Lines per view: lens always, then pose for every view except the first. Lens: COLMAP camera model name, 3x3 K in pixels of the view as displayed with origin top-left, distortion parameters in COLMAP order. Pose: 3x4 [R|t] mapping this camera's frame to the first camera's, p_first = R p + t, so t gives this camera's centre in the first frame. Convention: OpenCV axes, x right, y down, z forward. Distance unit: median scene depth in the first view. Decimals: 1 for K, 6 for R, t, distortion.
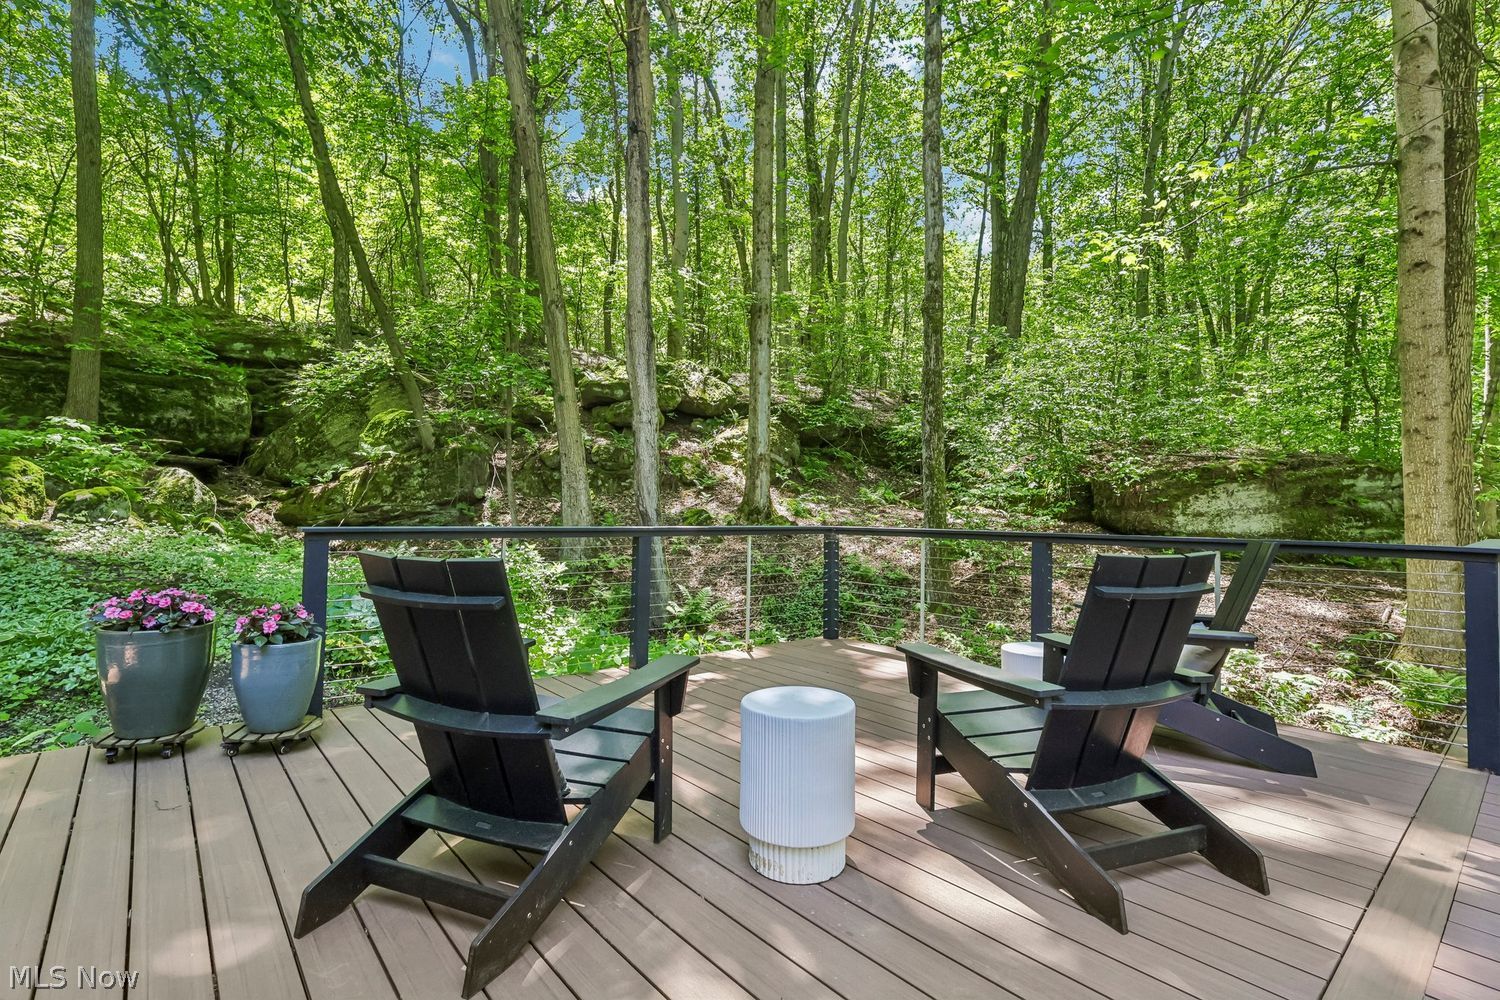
lens RADIAL K [[696.0, 0, 736.0], [0, 696.0, 491.1], [0, 0, 1]] dist [0.002363, 0.001625]
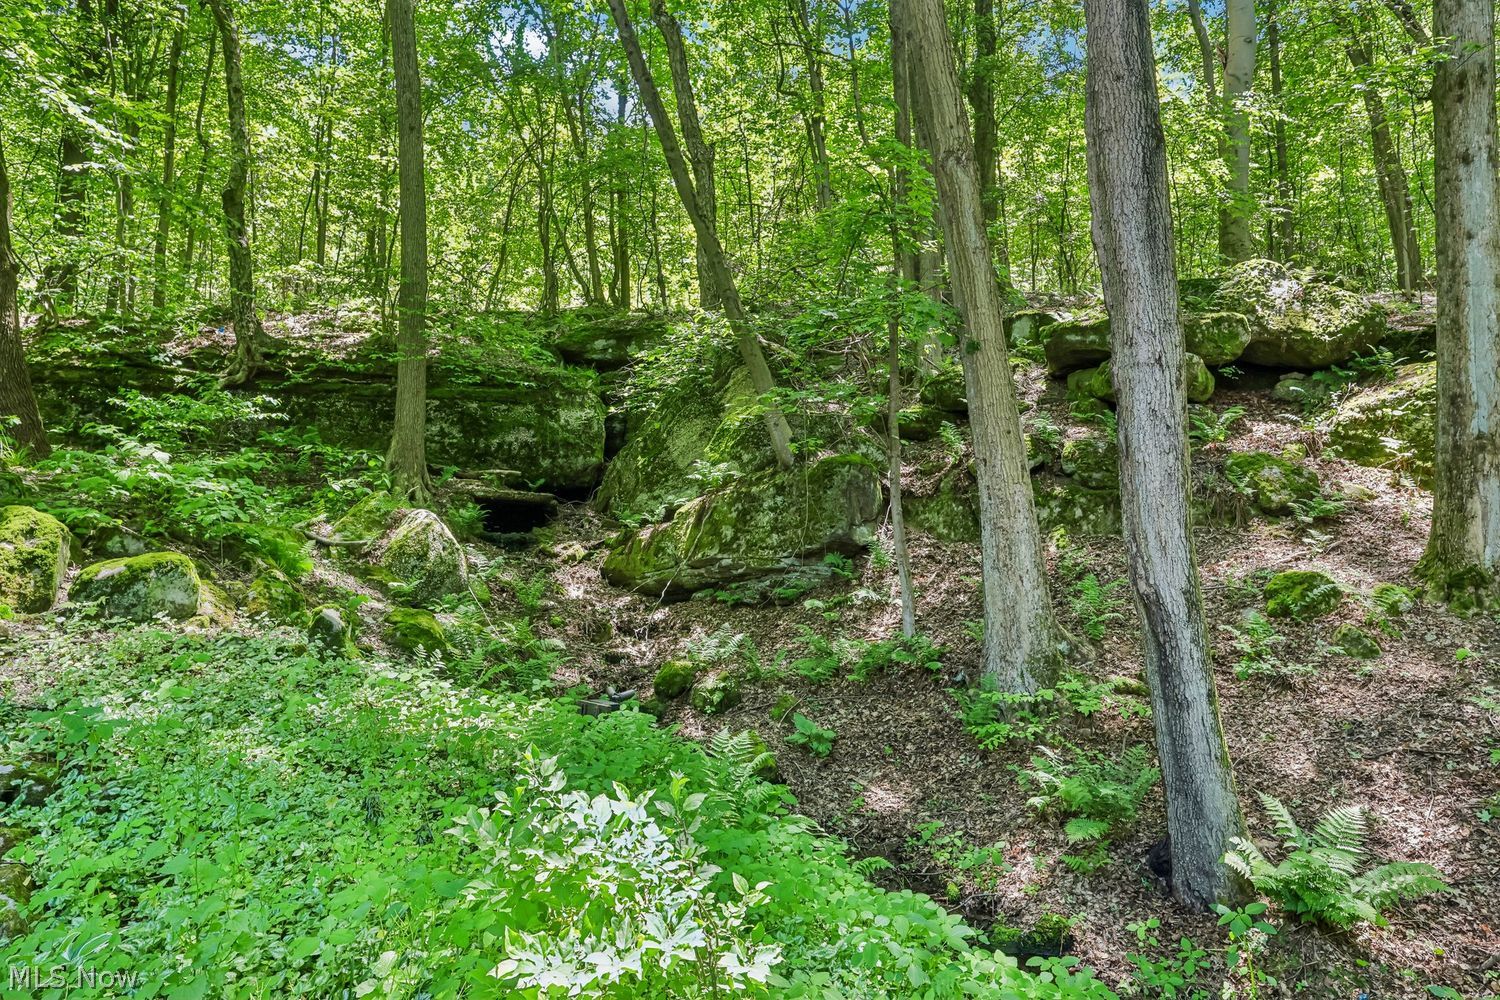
lens RADIAL K [[958.2, 0, 746.9], [0, 958.2, 494.7], [0, 0, 1]] dist [0.002769, 0.000469]
pose [[0.843262, -0.033273, -0.536471, -0.021230], [0.020428, 0.999345, -0.029872, -0.009599], [0.537114, 0.014231, 0.843390, 0.267201]]
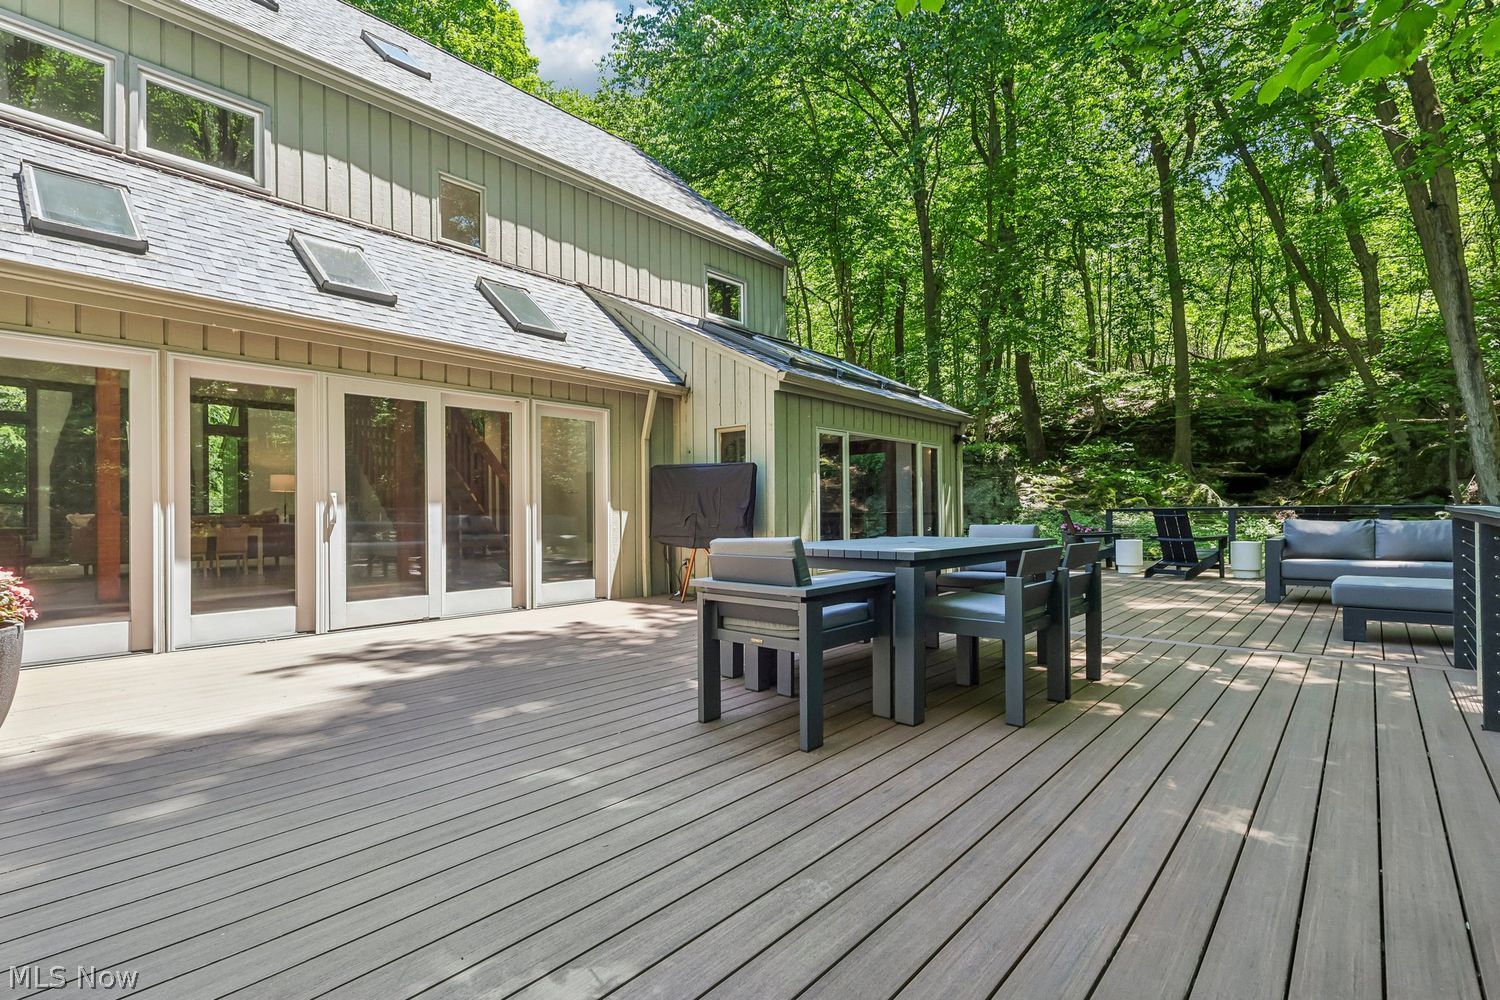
lens RADIAL K [[696.0, 0, 765.4], [0, 696.0, 507.9], [0, 0, 1]] dist [0.002363, 0.001625]
pose [[0.166085, -0.025856, -0.985772, 0.544526], [0.047903, 0.998688, -0.018124, 0.004724], [0.984947, -0.044211, 0.167105, -0.285388]]
